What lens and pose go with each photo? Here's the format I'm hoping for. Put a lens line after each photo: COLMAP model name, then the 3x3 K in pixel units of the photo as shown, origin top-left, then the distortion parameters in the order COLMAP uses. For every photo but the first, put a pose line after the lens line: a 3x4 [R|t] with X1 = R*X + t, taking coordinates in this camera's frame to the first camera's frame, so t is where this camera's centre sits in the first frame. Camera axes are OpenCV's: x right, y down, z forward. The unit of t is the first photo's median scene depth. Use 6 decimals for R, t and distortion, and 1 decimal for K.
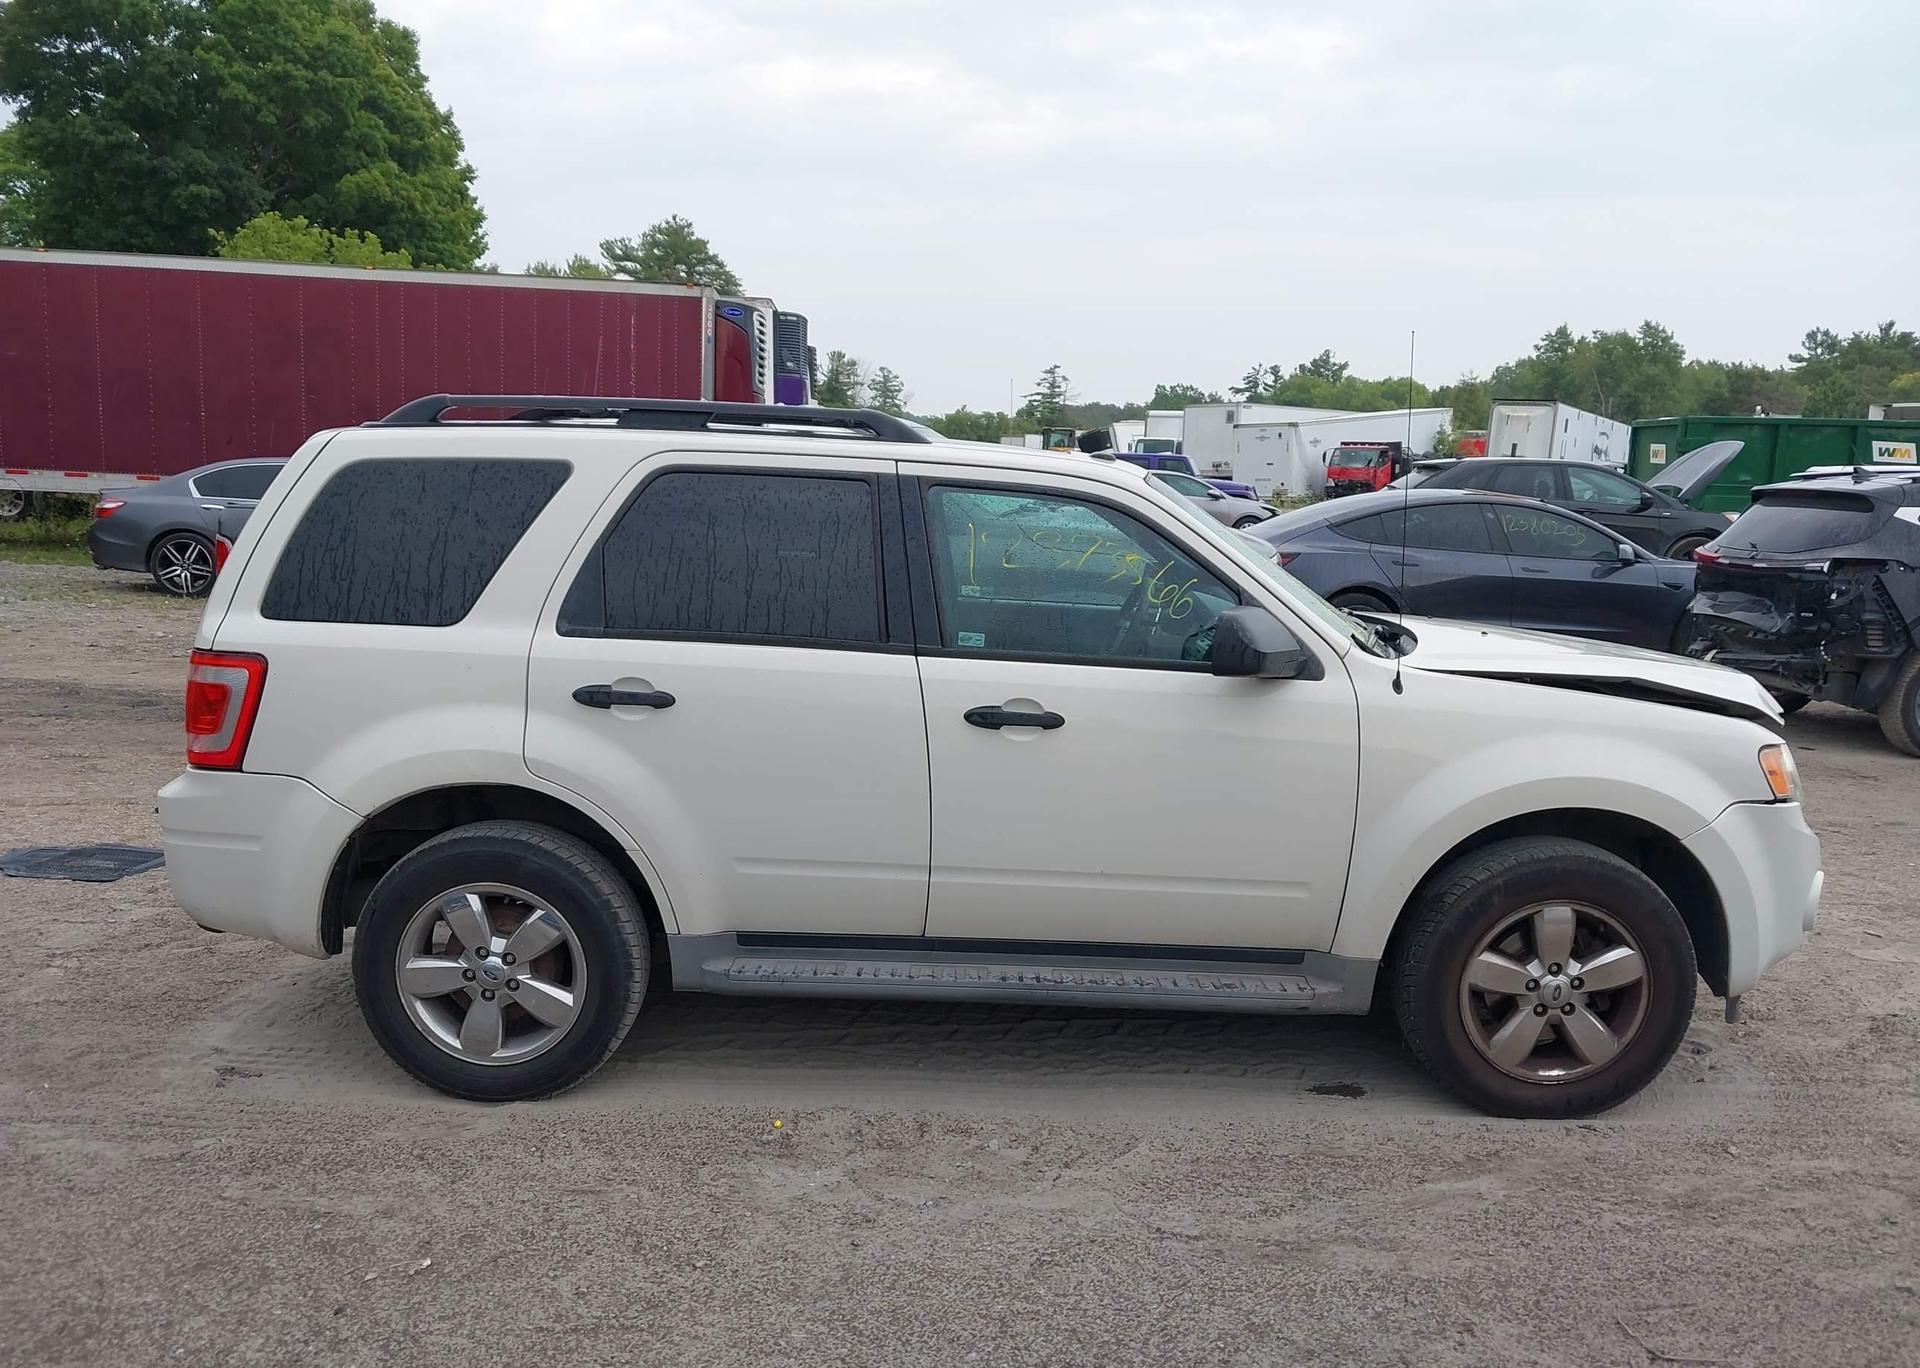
lens RADIAL K [[1527.5, 0, 969.6], [0, 1527.5, 672.7], [0, 0, 1]] dist [0.012735, -0.012870]
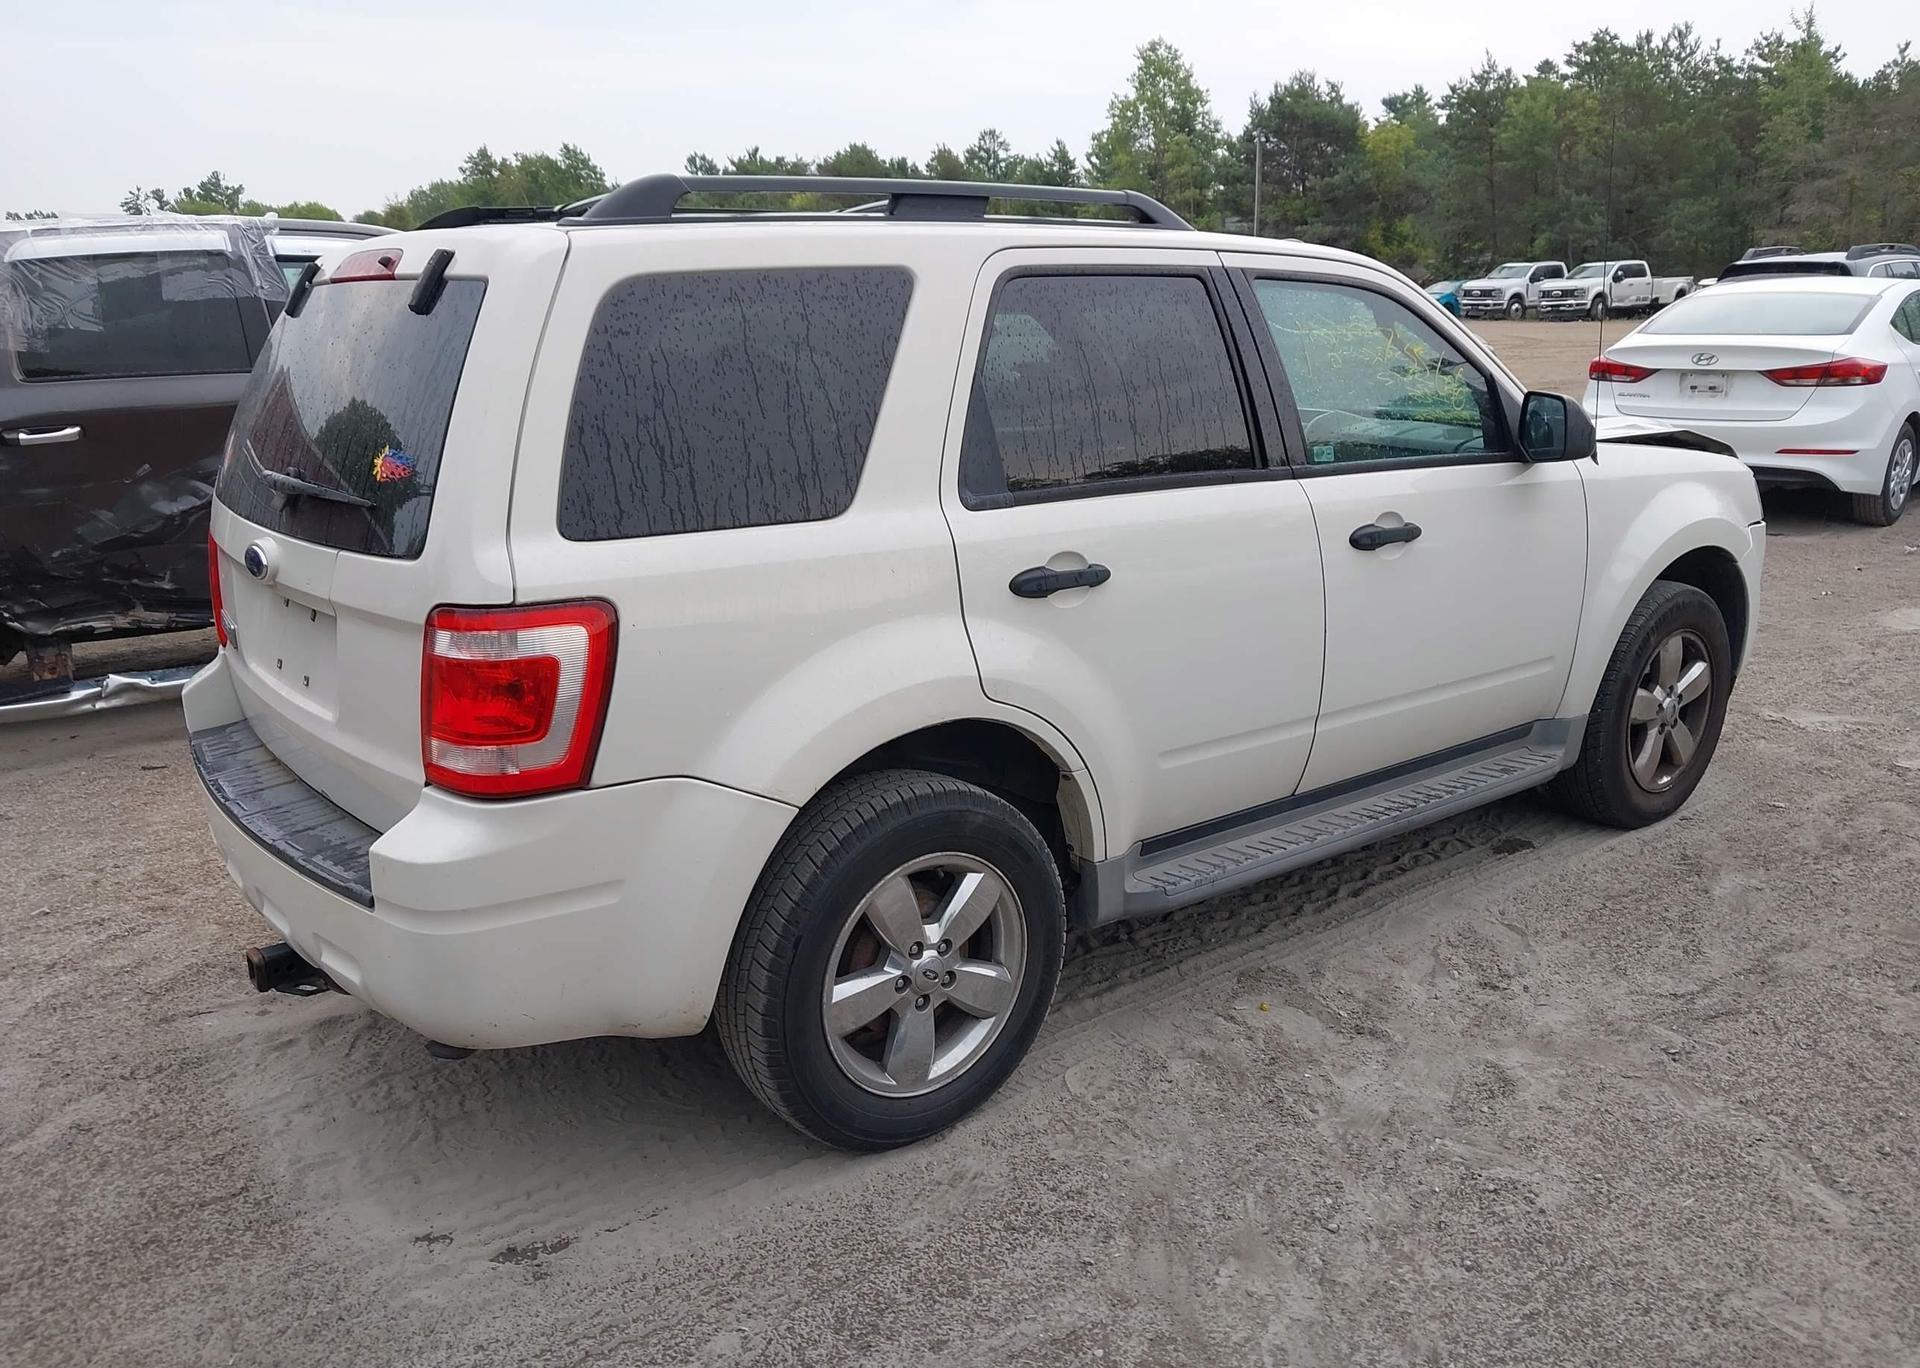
lens RADIAL K [[1527.5, 0, 960.9], [0, 1527.5, 690.9], [0, 0, 1]] dist [0.012735, -0.012870]
pose [[0.788552, -0.194870, 0.583277, -0.693681], [0.124664, 0.979428, 0.158684, -0.053907], [-0.602200, -0.052417, 0.796622, 0.399919]]
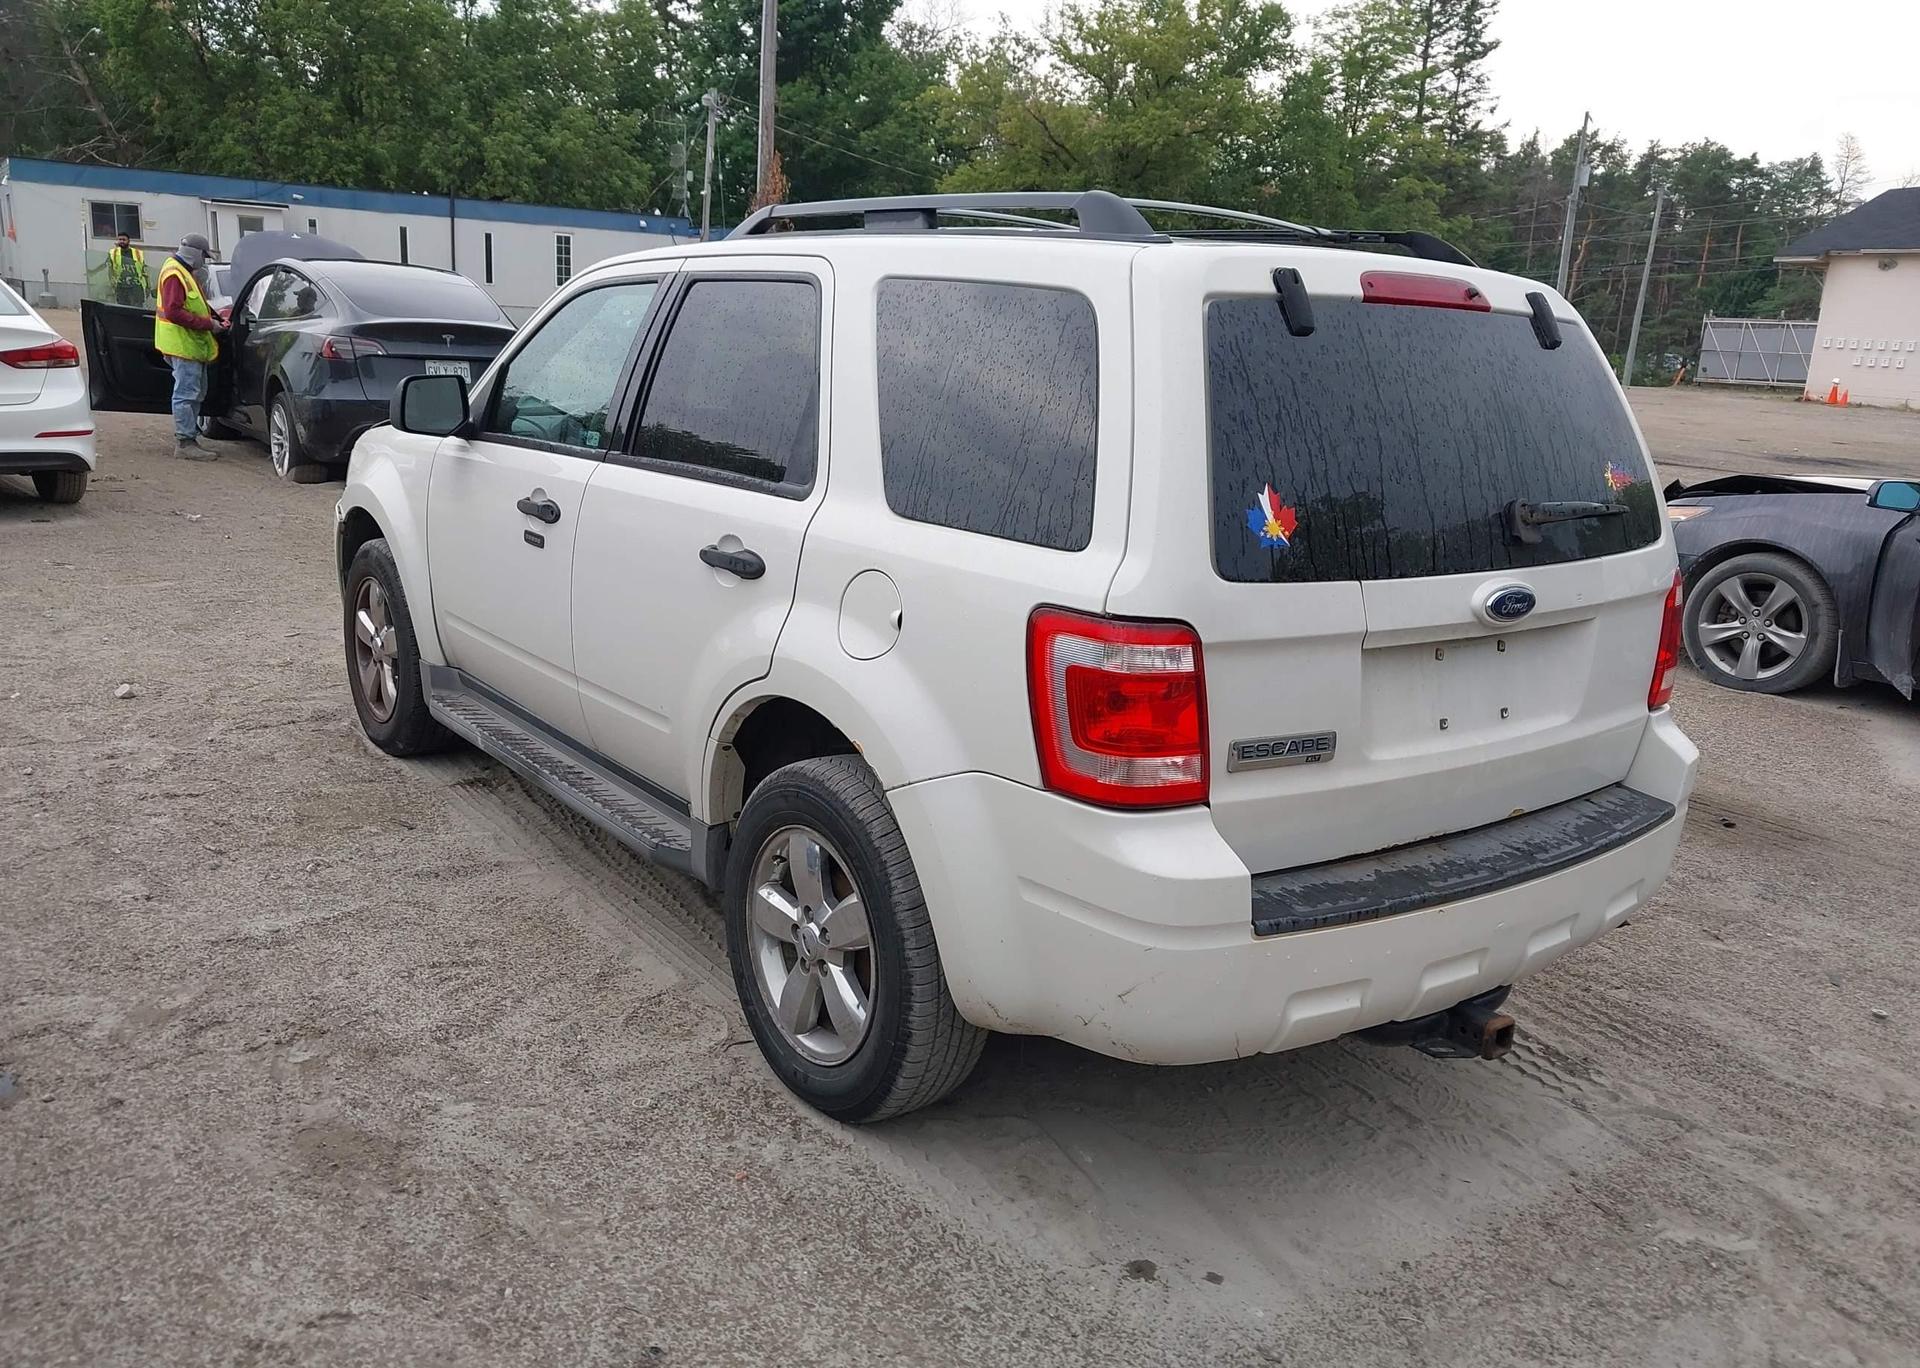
lens RADIAL K [[1527.5, 0, 941.3], [0, 1527.5, 688.5], [0, 0, 1]] dist [0.012735, -0.012870]
pose [[-0.587172, -0.251332, 0.769455, -0.907121], [0.040918, 0.940145, 0.338310, -0.244220], [-0.808427, 0.230130, -0.541743, 1.745284]]
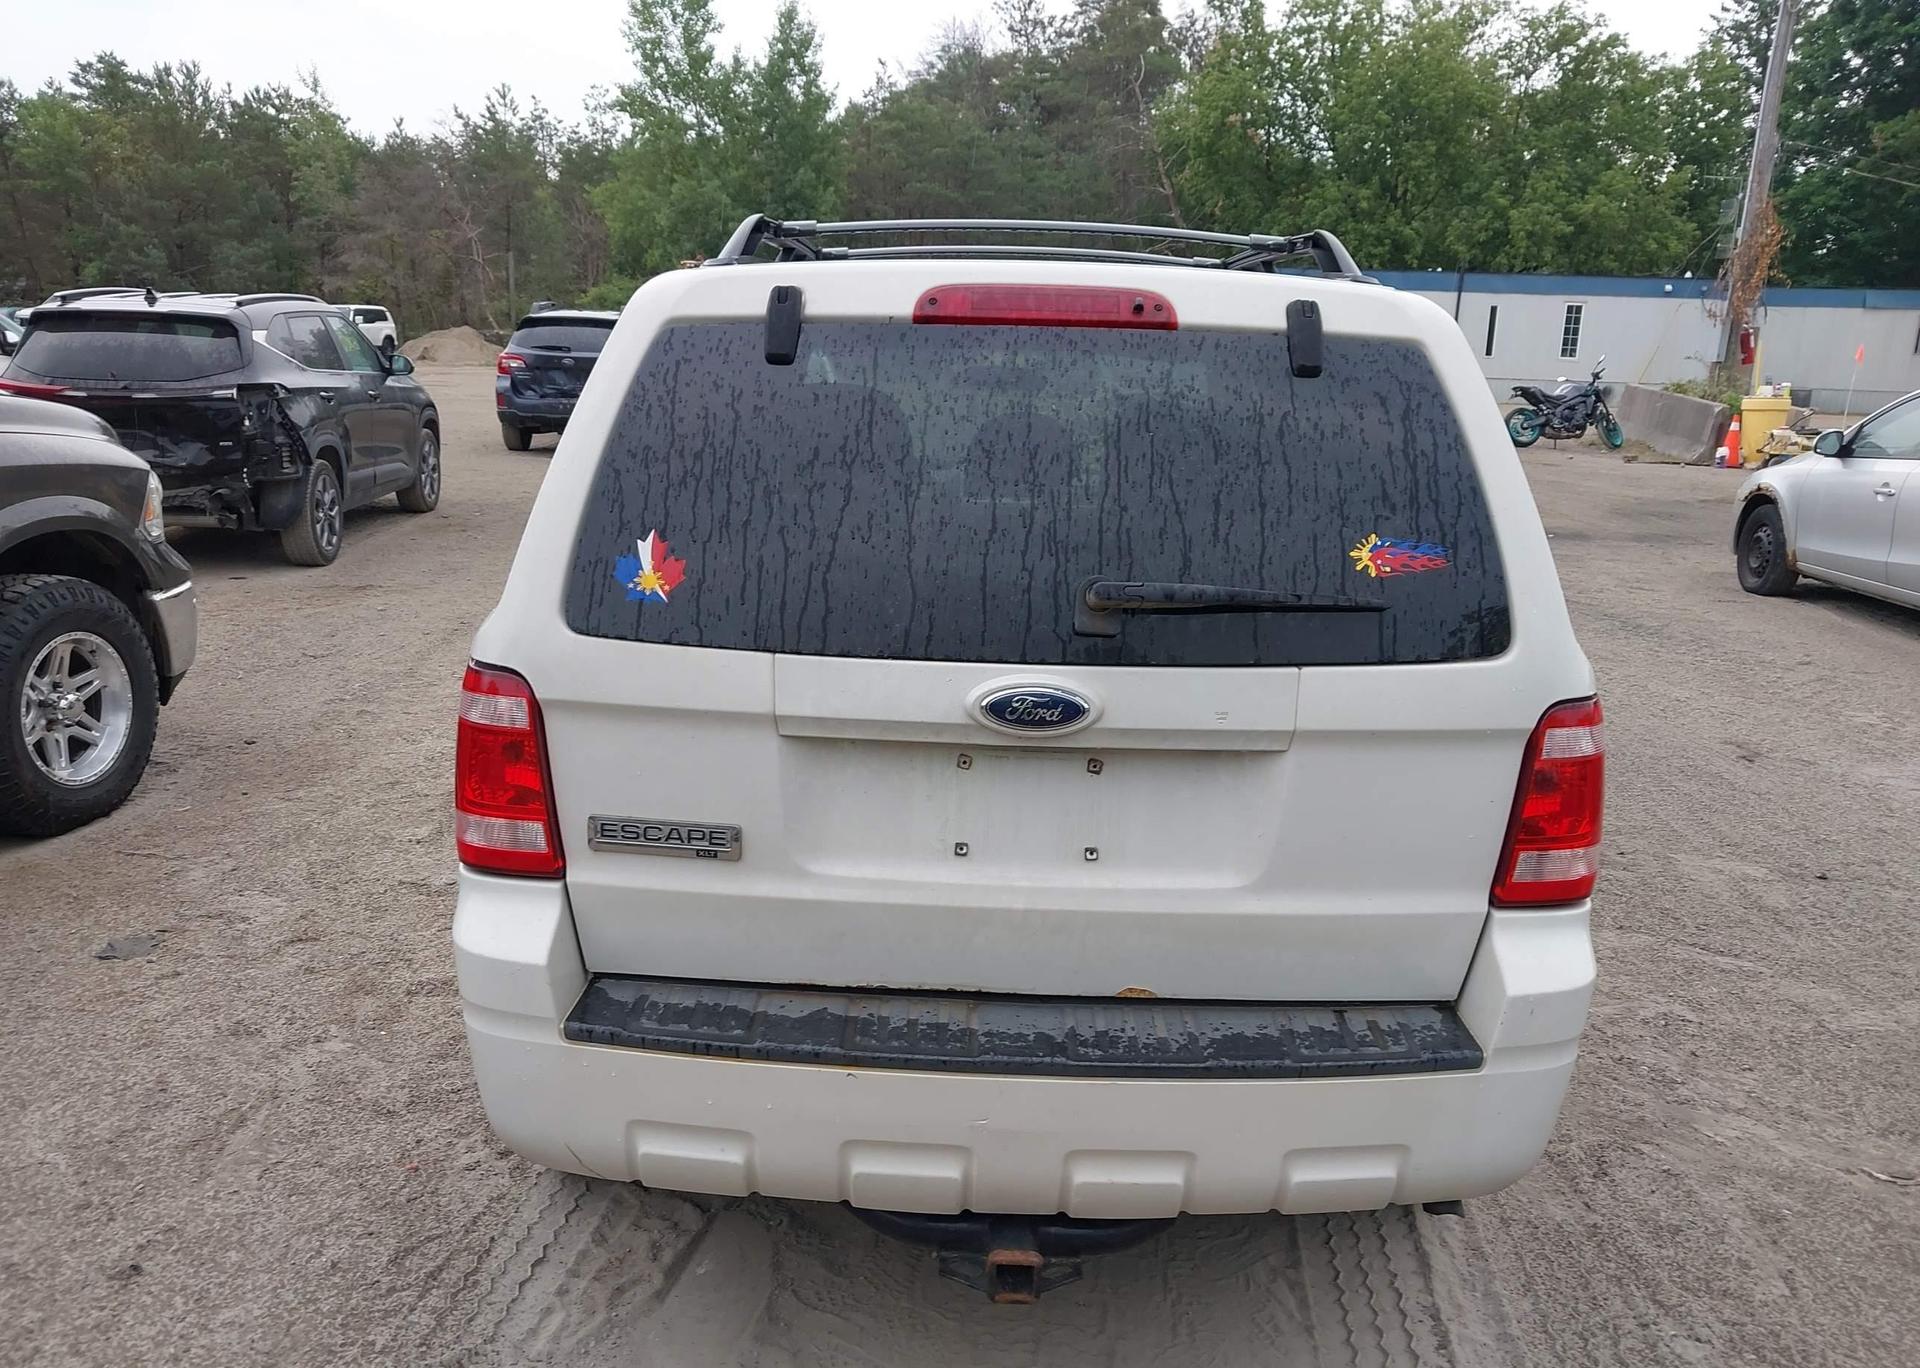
lens RADIAL K [[1527.5, 0, 963.3], [0, 1527.5, 688.5], [0, 0, 1]] dist [0.012735, -0.012870]
pose [[0.019410, -0.247523, 0.968688, -1.022776], [0.109193, 0.963599, 0.244035, -0.175225], [-0.993831, 0.101038, 0.045731, 1.169518]]
